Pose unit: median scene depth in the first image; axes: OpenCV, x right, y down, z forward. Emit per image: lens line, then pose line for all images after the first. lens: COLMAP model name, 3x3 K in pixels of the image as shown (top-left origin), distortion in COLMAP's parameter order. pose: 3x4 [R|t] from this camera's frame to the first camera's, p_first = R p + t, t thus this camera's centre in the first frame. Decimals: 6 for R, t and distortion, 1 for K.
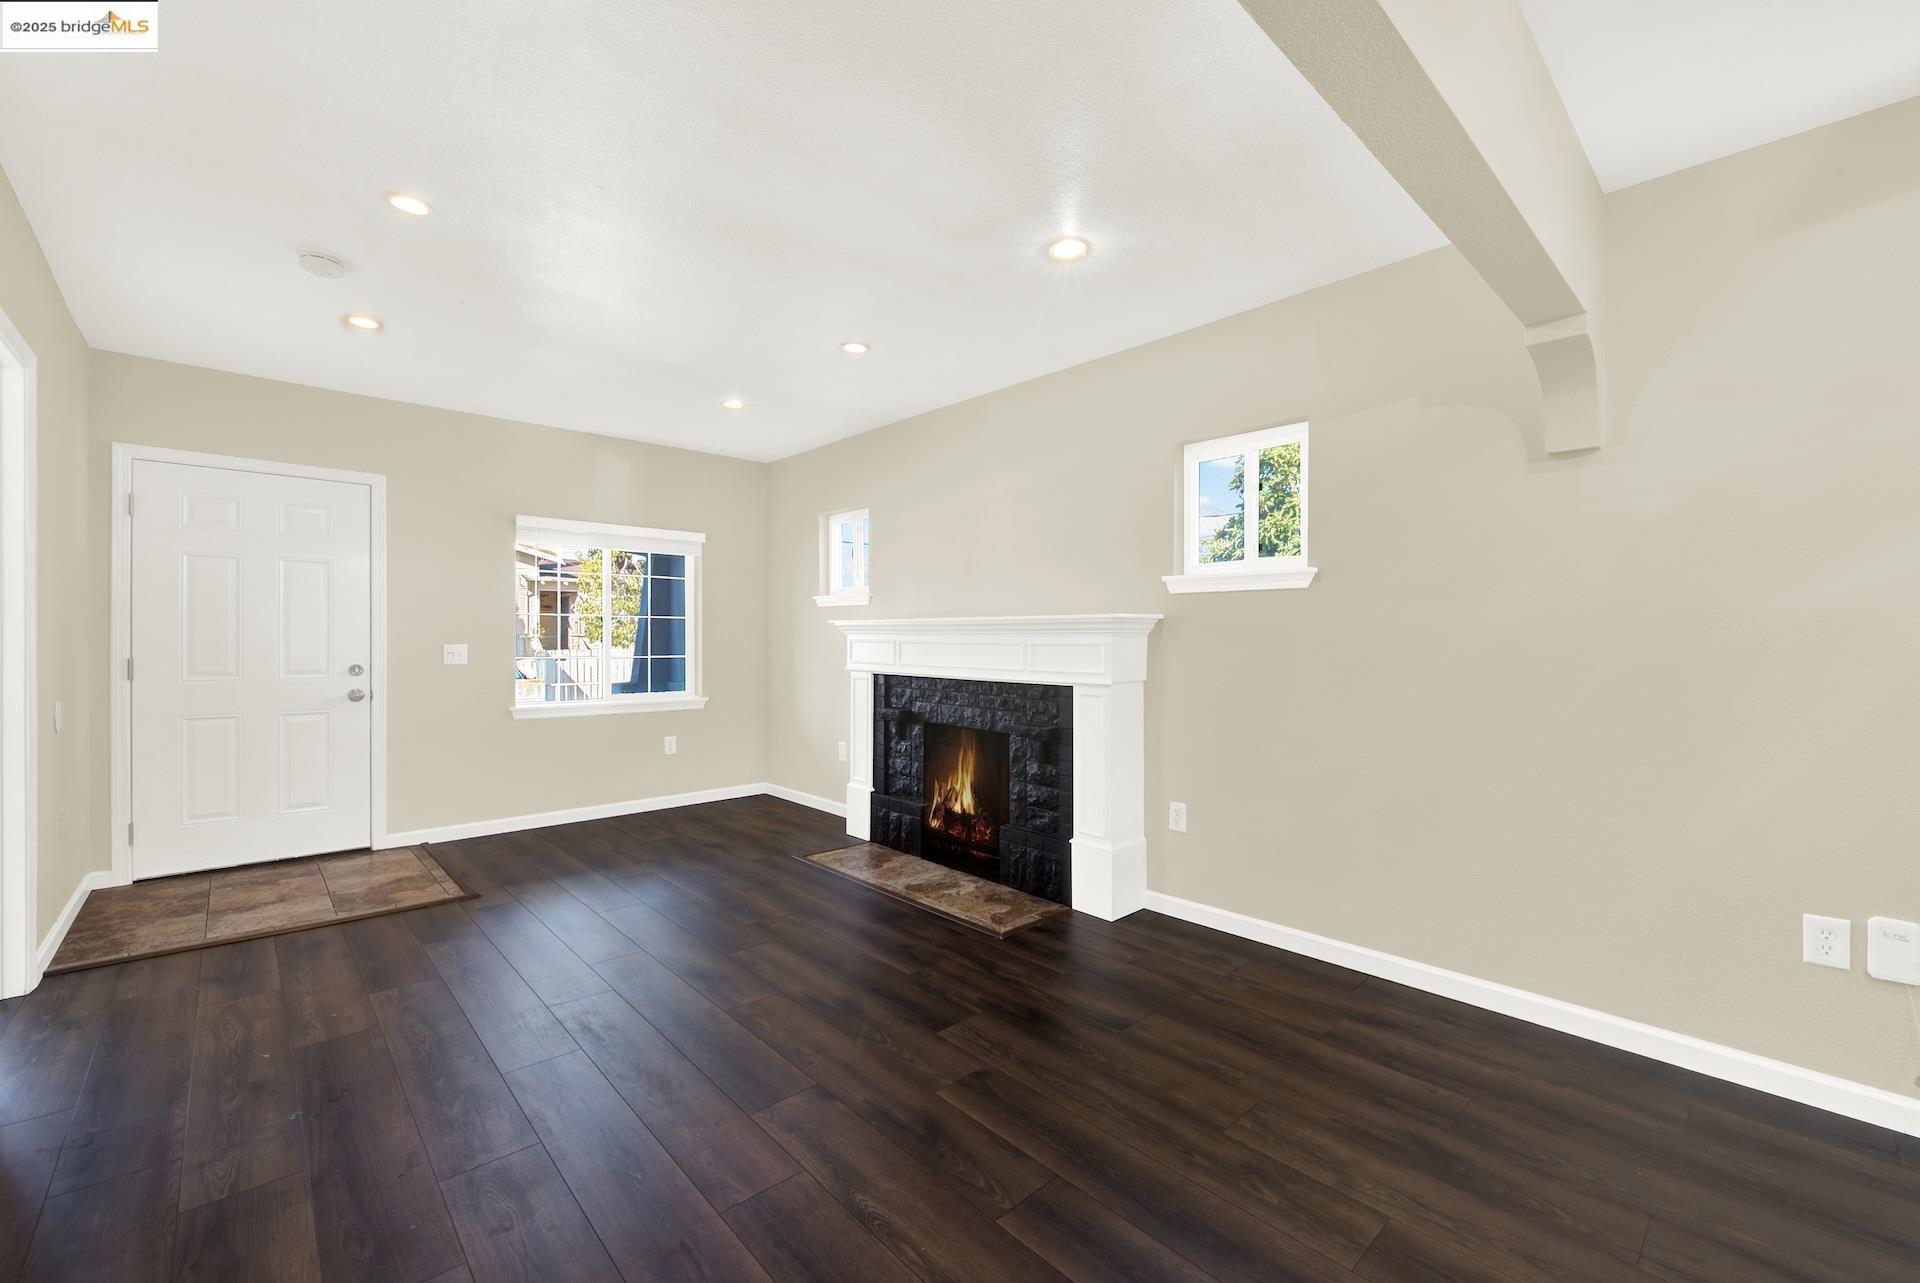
lens RADIAL K [[776.9, 0, 969.8], [0, 776.9, 644.4], [0, 0, 1]] dist [0.005841, -0.004482]
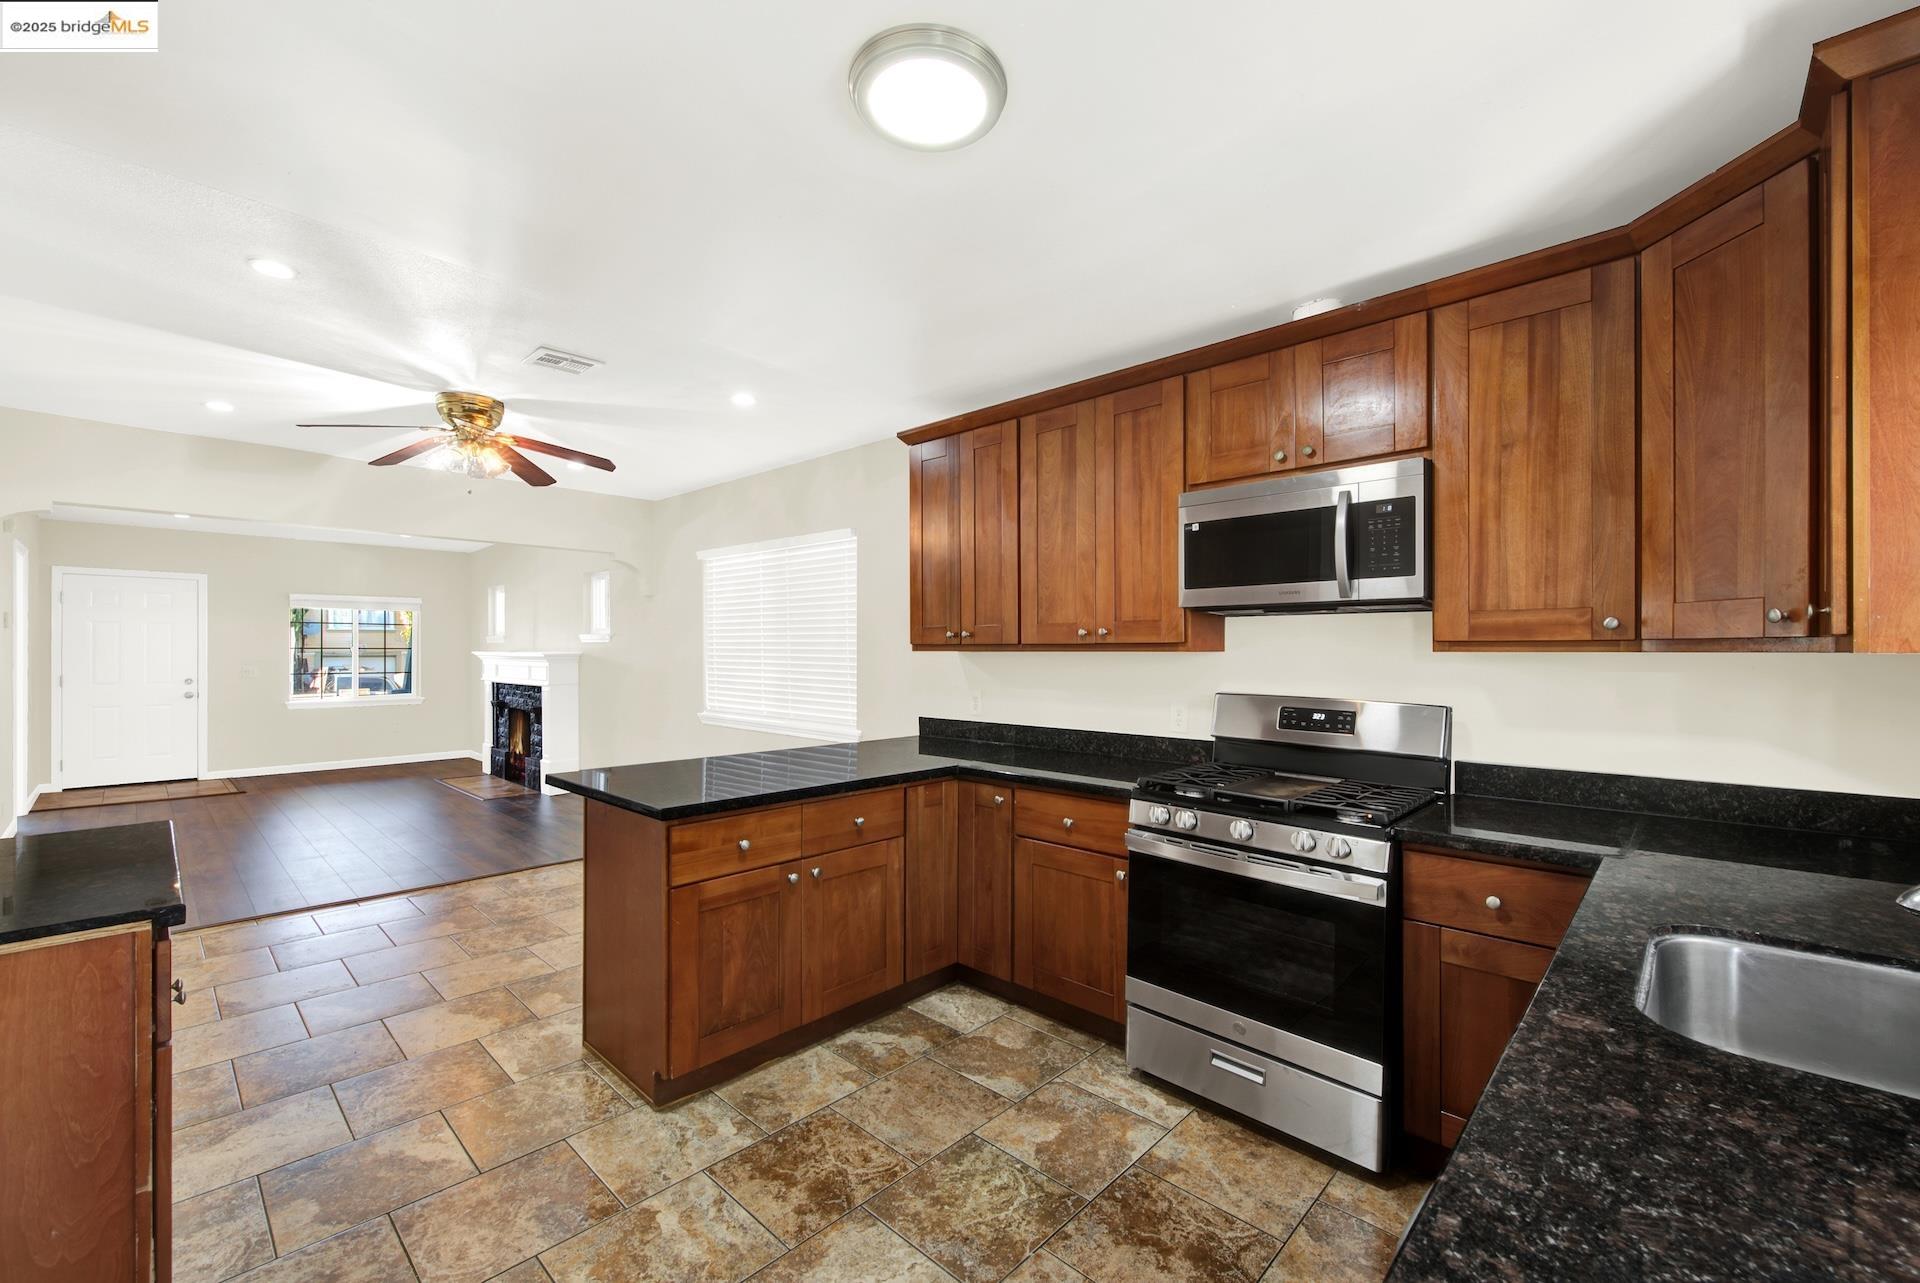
lens RADIAL K [[777.6, 0, 959.9], [0, 777.6, 648.8], [0, 0, 1]] dist [0.010984, -0.005888]
pose [[0.998344, -0.003287, 0.057438, 1.037835], [0.003806, 0.999953, -0.008926, -0.022853], [-0.057406, 0.009130, 0.998309, -1.064412]]
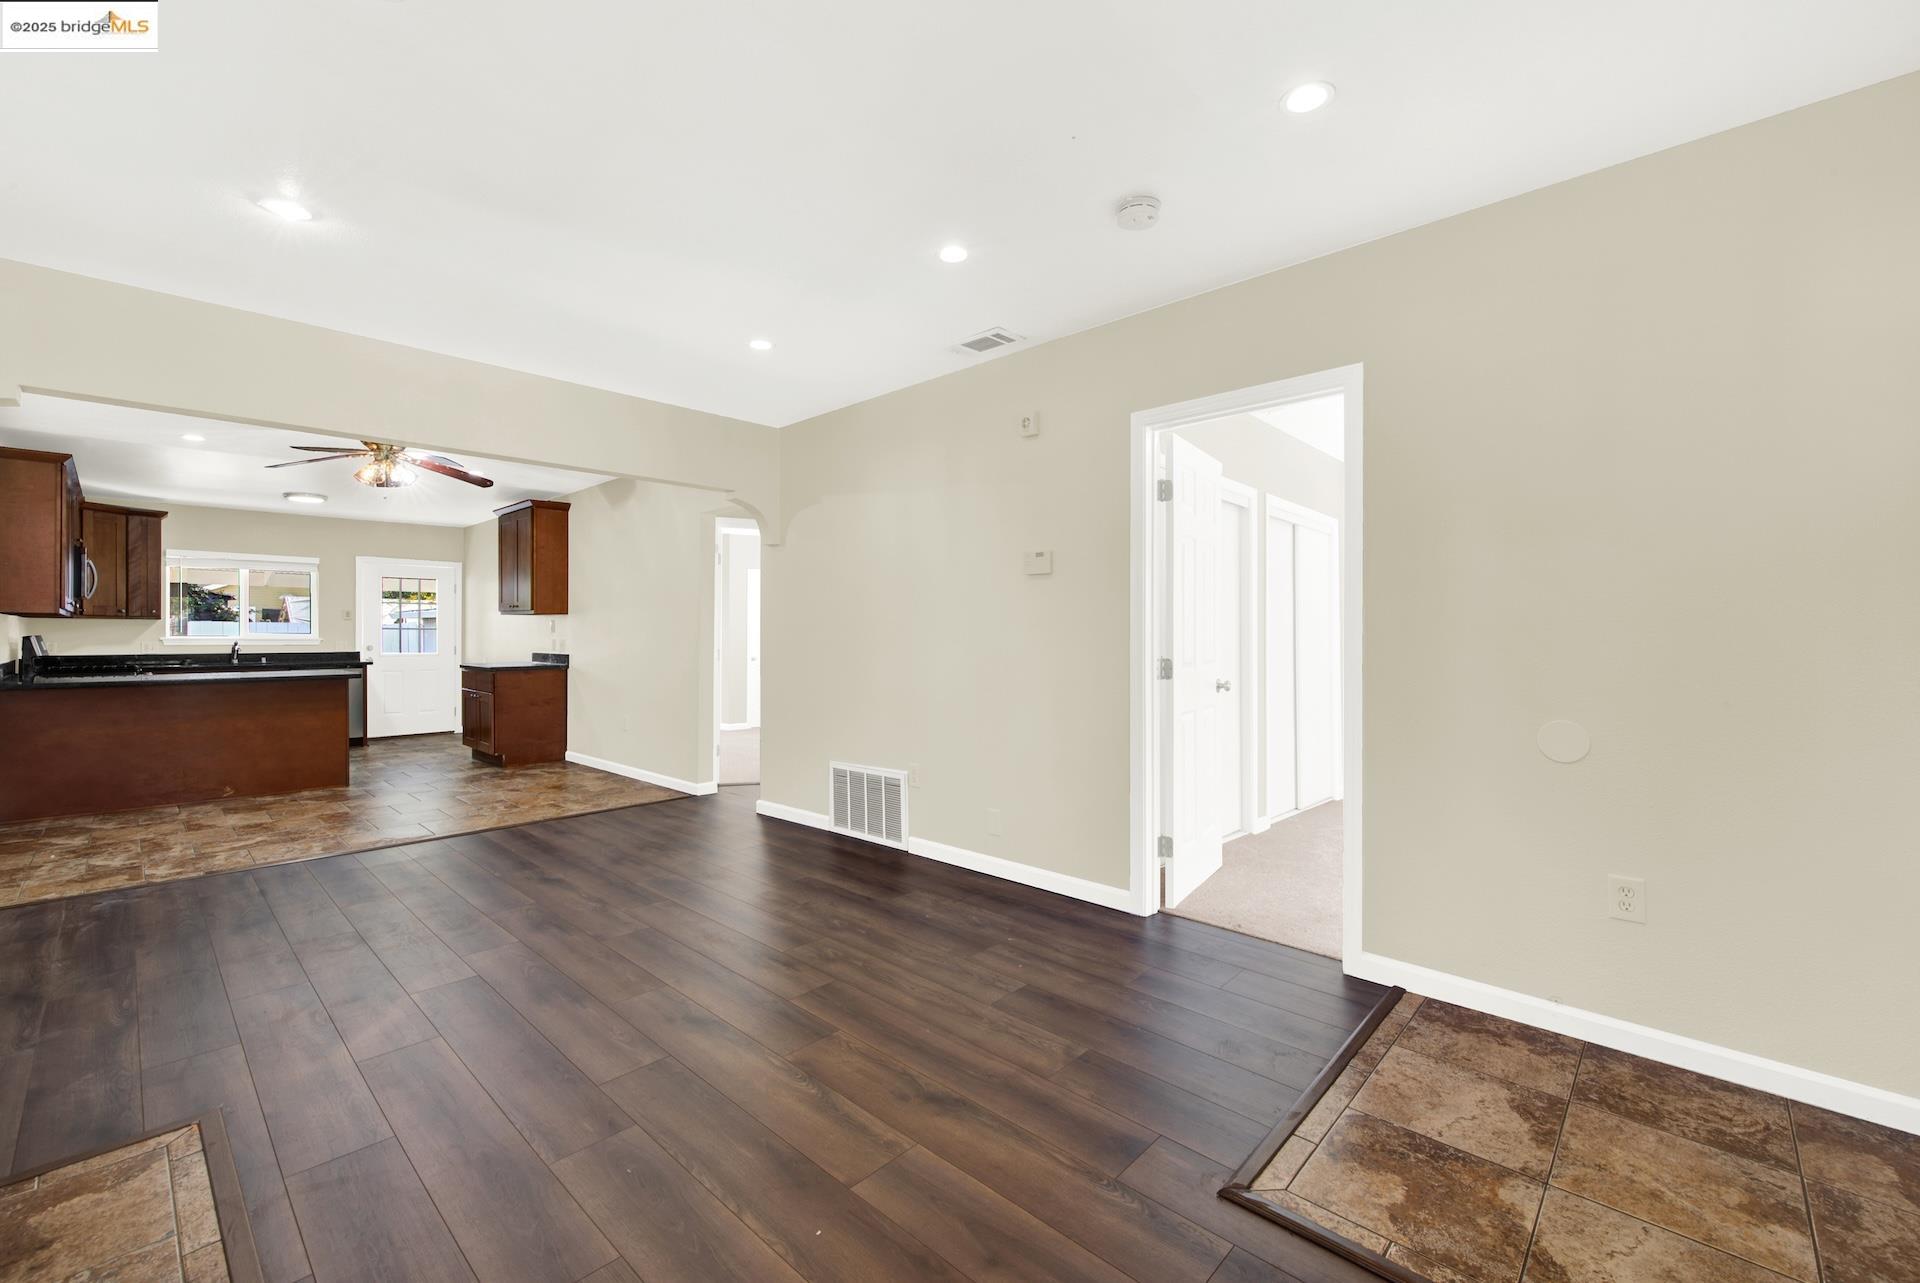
lens RADIAL K [[776.9, 0, 969.8], [0, 776.9, 644.4], [0, 0, 1]] dist [0.005841, -0.004482]
pose [[-0.997088, -0.004821, -0.076102, -0.420430], [-0.006264, 0.999805, 0.018734, -0.009844], [0.075996, 0.019156, -0.996924, 1.362113]]
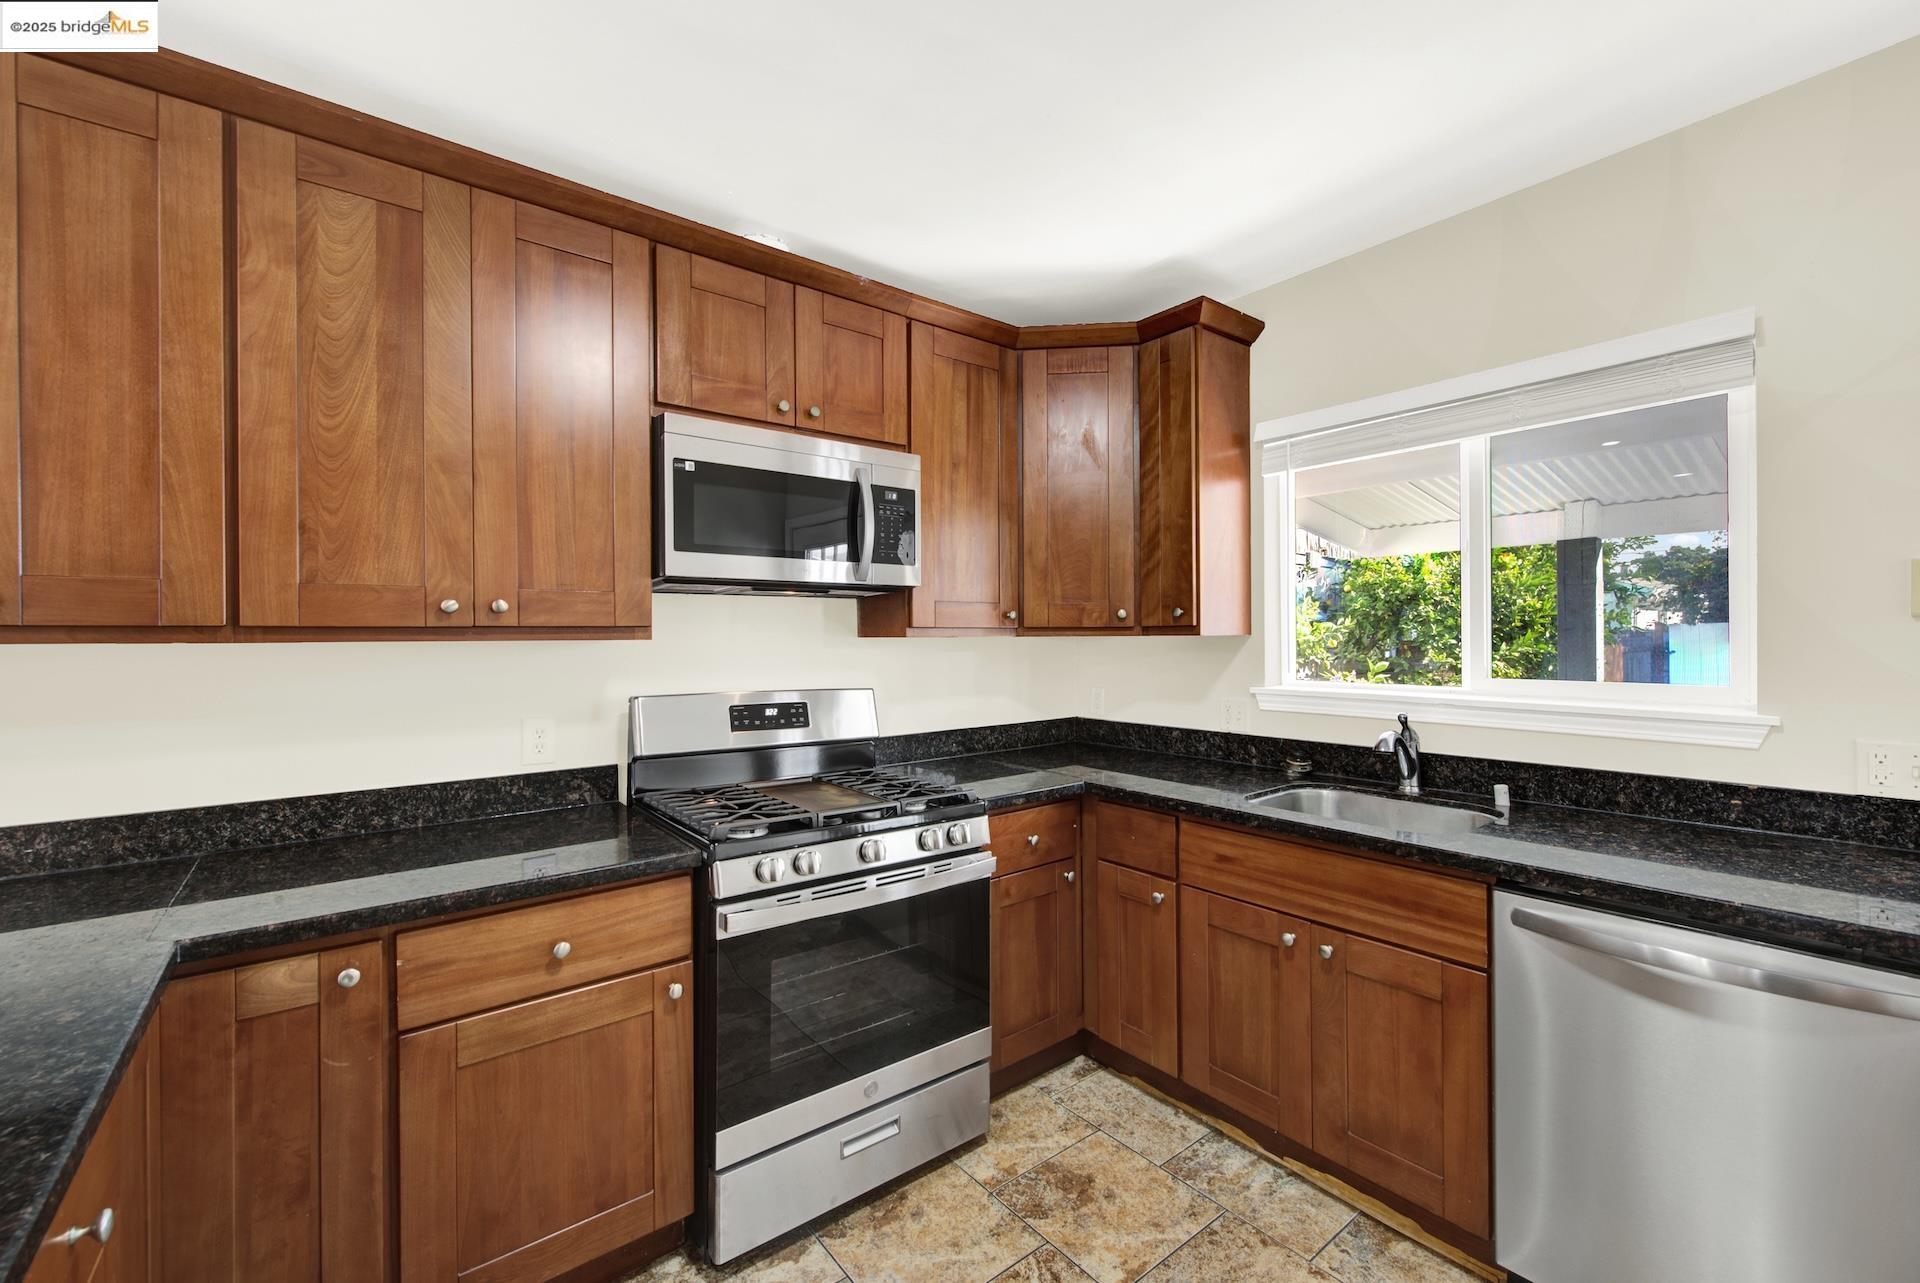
lens RADIAL K [[781.9, 0, 981.0], [0, 781.9, 634.7], [0, 0, 1]] dist [0.001020, -0.005103]
pose [[0.071694, -0.004201, 0.997418, 0.801372], [0.012654, 0.999914, 0.003302, -0.028088], [-0.997346, 0.012384, 0.071741, -0.605321]]
